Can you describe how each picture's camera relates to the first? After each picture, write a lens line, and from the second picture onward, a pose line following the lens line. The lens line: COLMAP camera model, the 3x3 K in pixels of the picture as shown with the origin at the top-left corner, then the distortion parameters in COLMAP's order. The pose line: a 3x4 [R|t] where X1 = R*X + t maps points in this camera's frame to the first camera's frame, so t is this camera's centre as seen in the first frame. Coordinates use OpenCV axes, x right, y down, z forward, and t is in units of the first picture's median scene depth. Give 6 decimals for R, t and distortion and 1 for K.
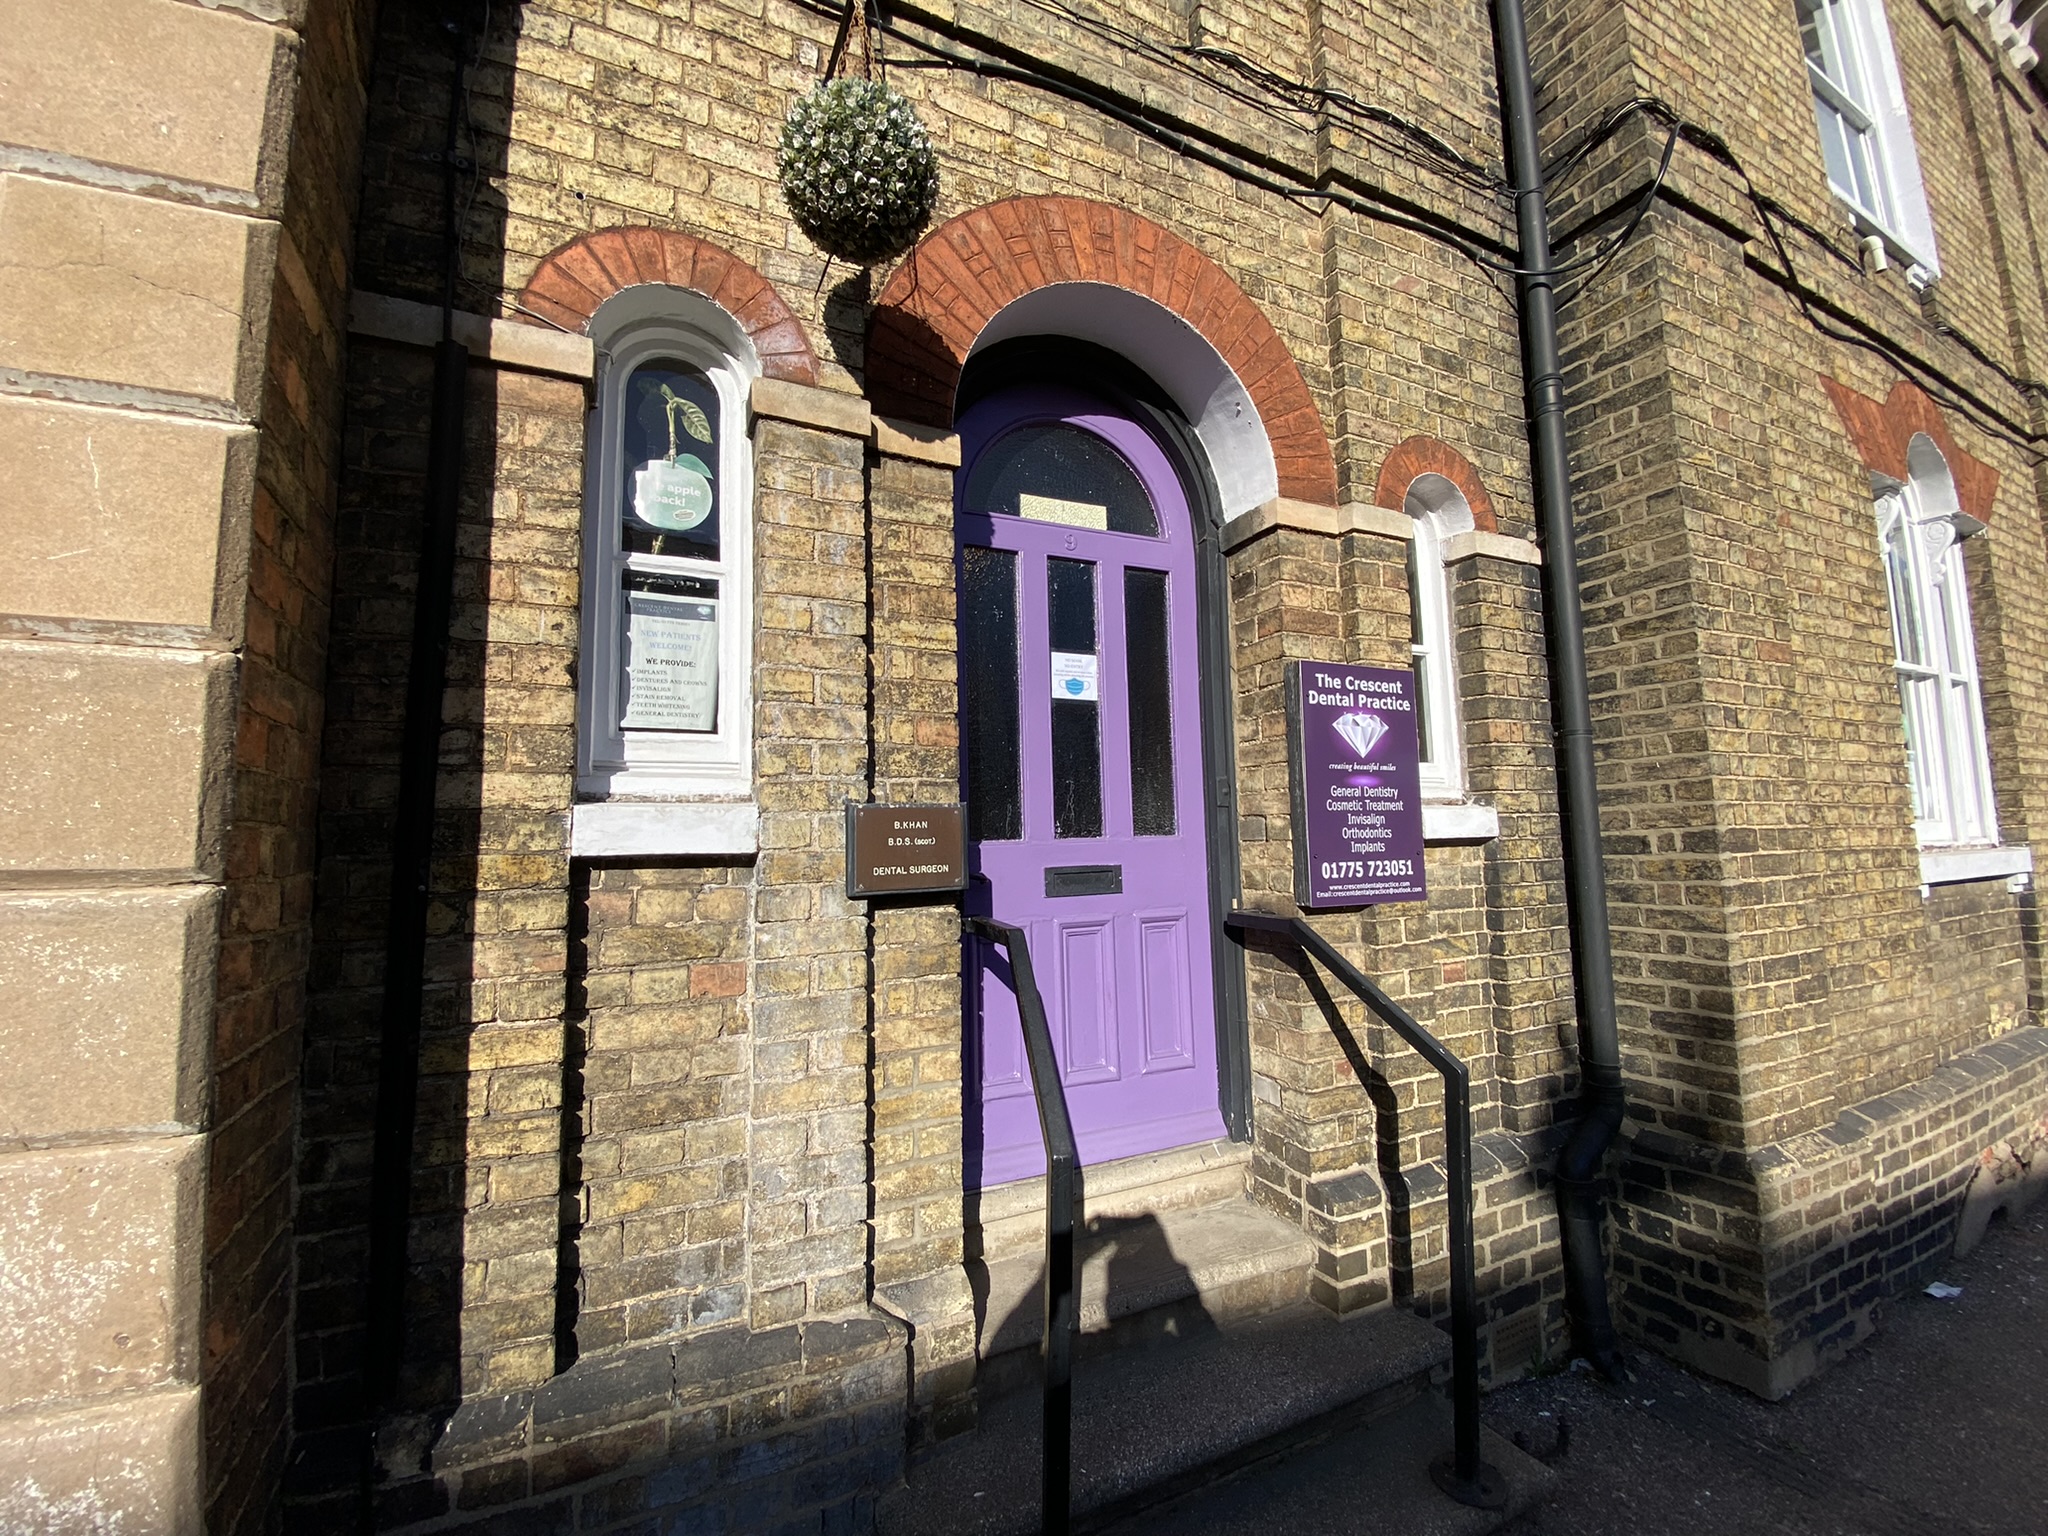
lens RADIAL K [[818.8, 0, 1010.0], [0, 818.8, 760.2], [0, 0, 1]] dist [-0.011086, -0.000496]
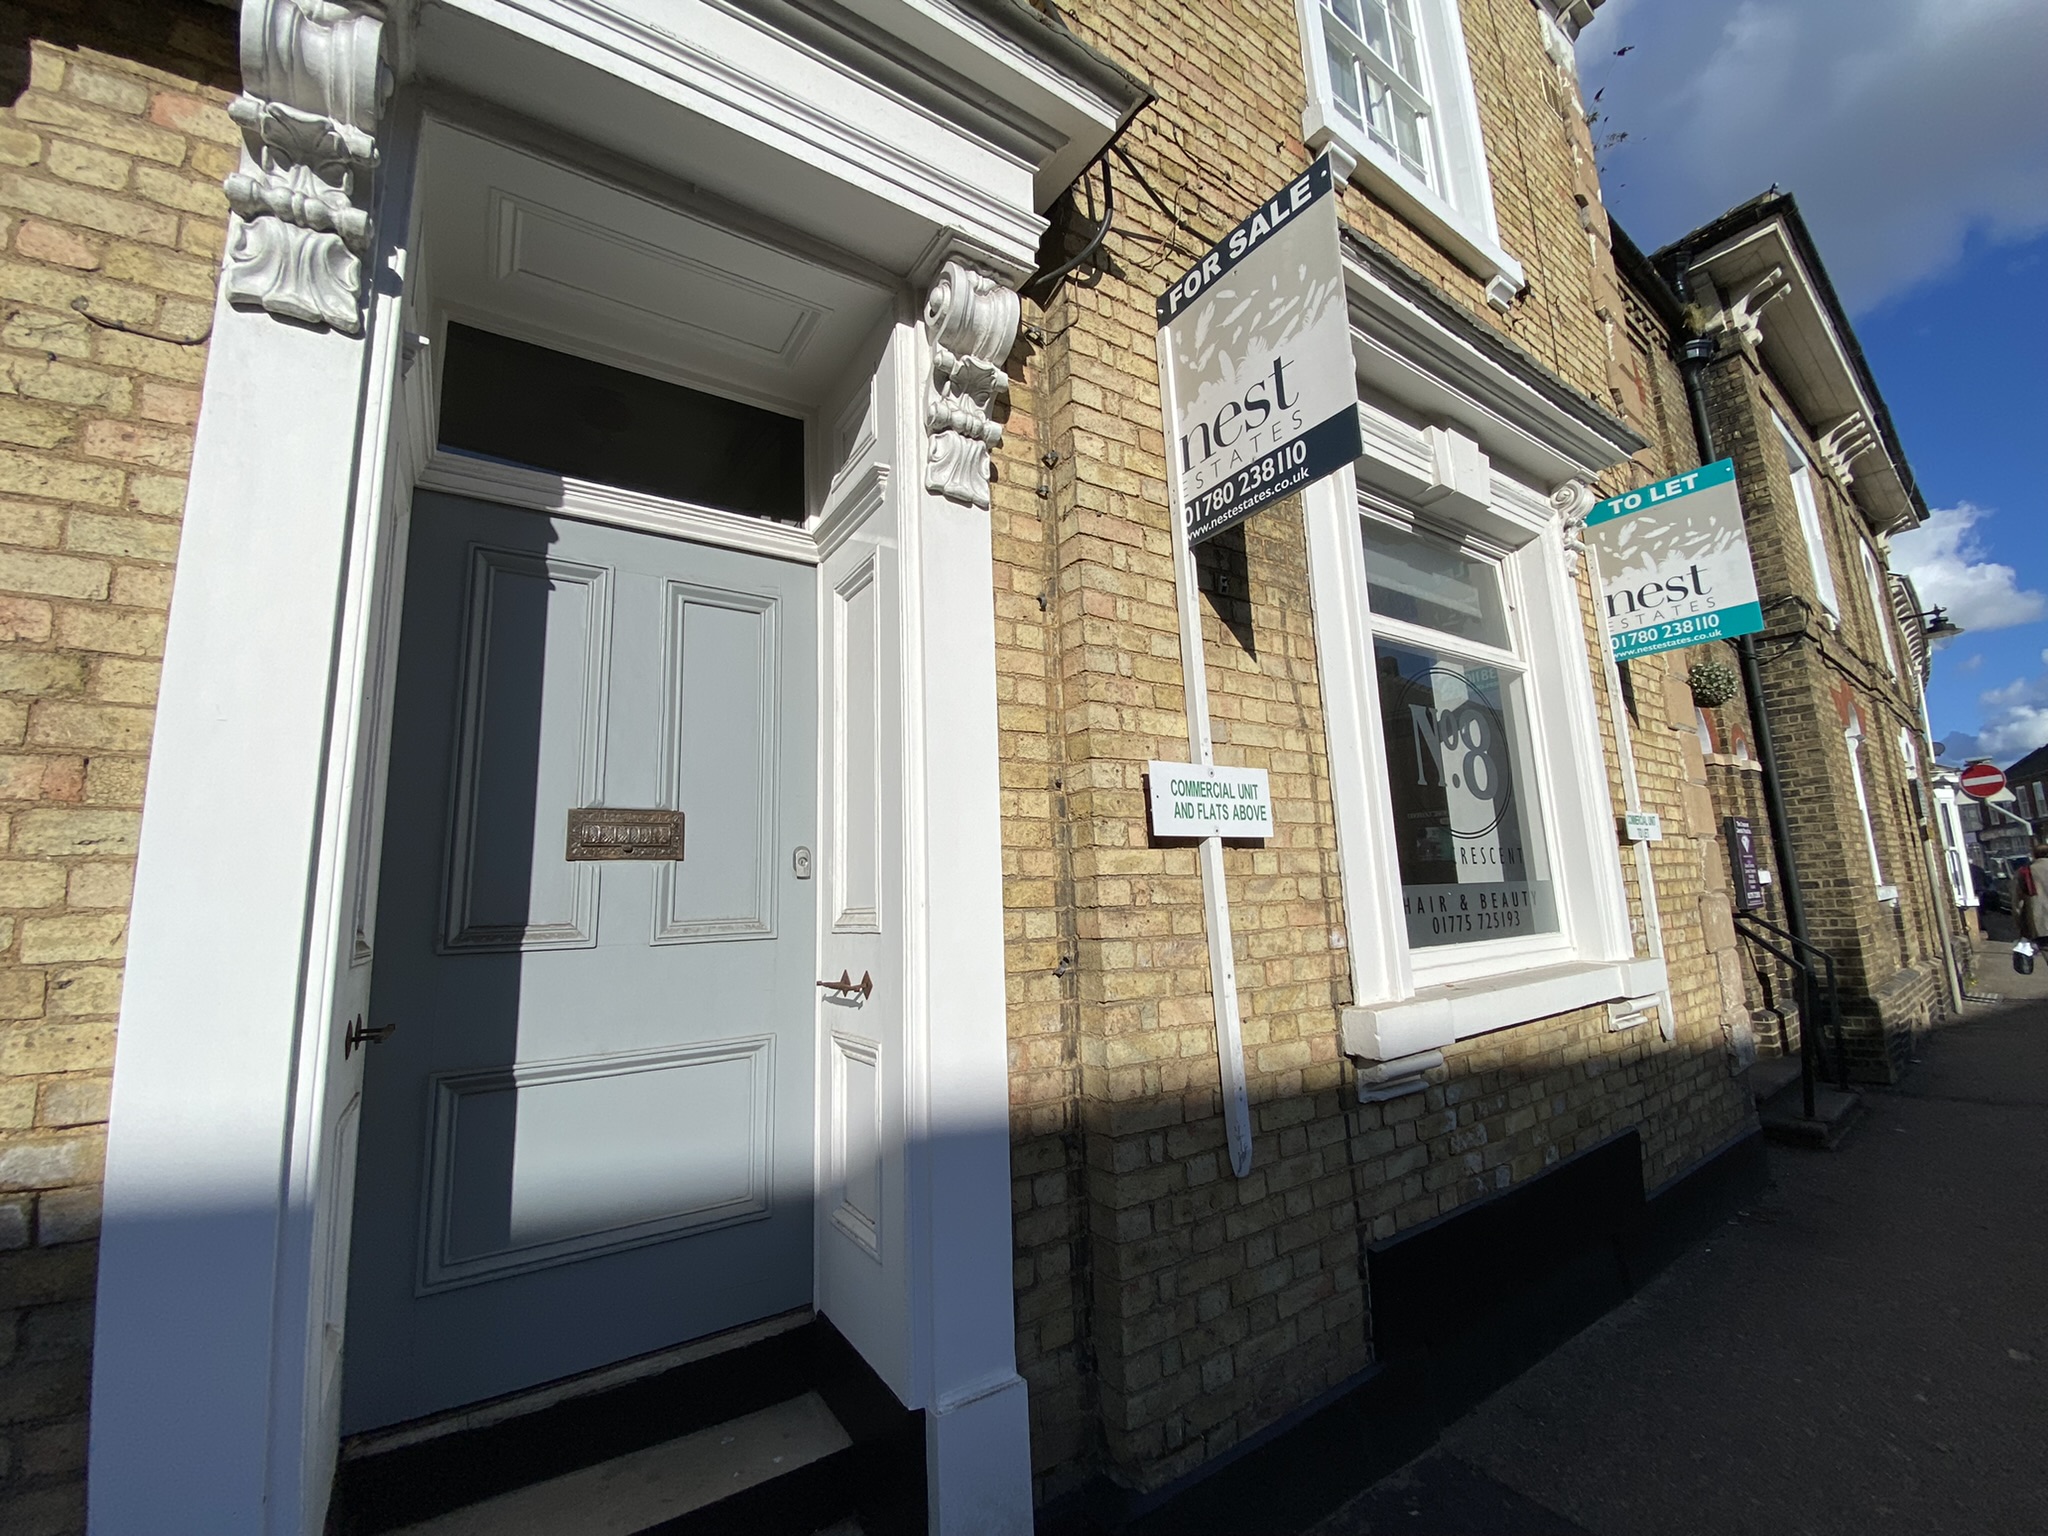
lens RADIAL K [[818.8, 0, 1037.8], [0, 818.8, 766.2], [0, 0, 1]] dist [-0.011086, -0.000496]
pose [[0.977692, 0.013304, 0.209623, -2.181054], [0.001327, 0.997581, -0.069502, -0.096243], [-0.210041, 0.068230, 0.975309, -1.014892]]
